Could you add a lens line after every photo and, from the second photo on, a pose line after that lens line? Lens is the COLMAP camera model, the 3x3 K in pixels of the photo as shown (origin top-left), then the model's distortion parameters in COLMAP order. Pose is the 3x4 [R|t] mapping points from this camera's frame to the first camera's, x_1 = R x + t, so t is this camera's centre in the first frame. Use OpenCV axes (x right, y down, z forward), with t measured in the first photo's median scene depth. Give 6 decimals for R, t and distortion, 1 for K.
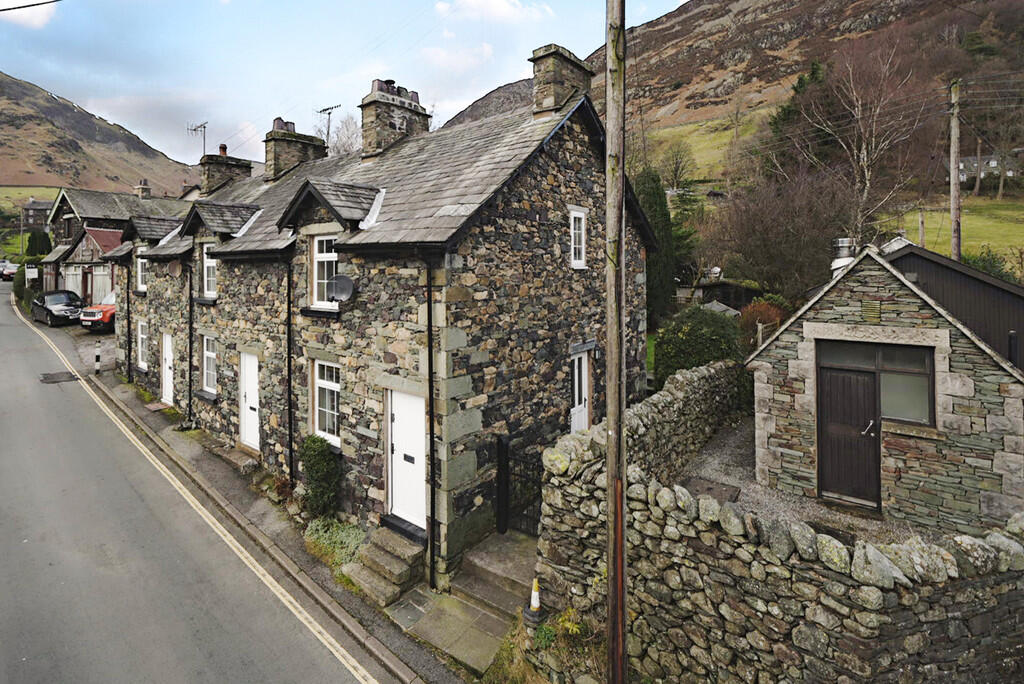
lens RADIAL K [[474.8, 0, 509.5], [0, 474.8, 341.0], [0, 0, 1]] dist [0.001040, -0.000005]
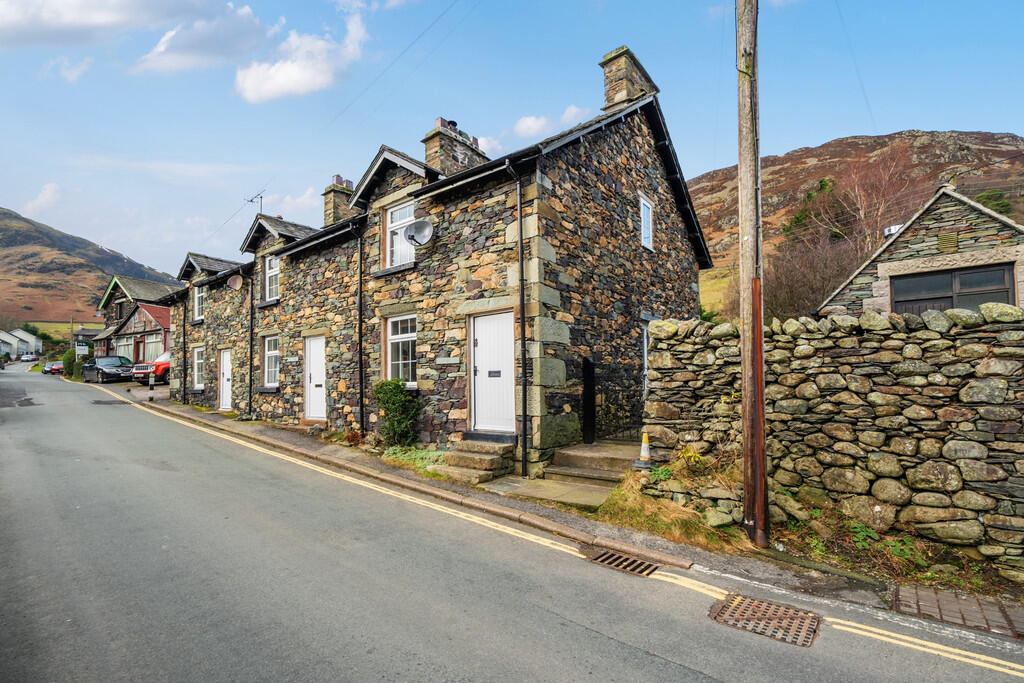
lens RADIAL K [[439.7, 0, 577.7], [0, 439.7, 392.3], [0, 0, 1]] dist [0.001986, 0.000122]
pose [[0.998056, 0.028798, 0.055273, -0.080824], [-0.029064, 0.999569, 0.004015, 0.253496], [-0.055133, -0.005614, 0.998463, 0.072198]]
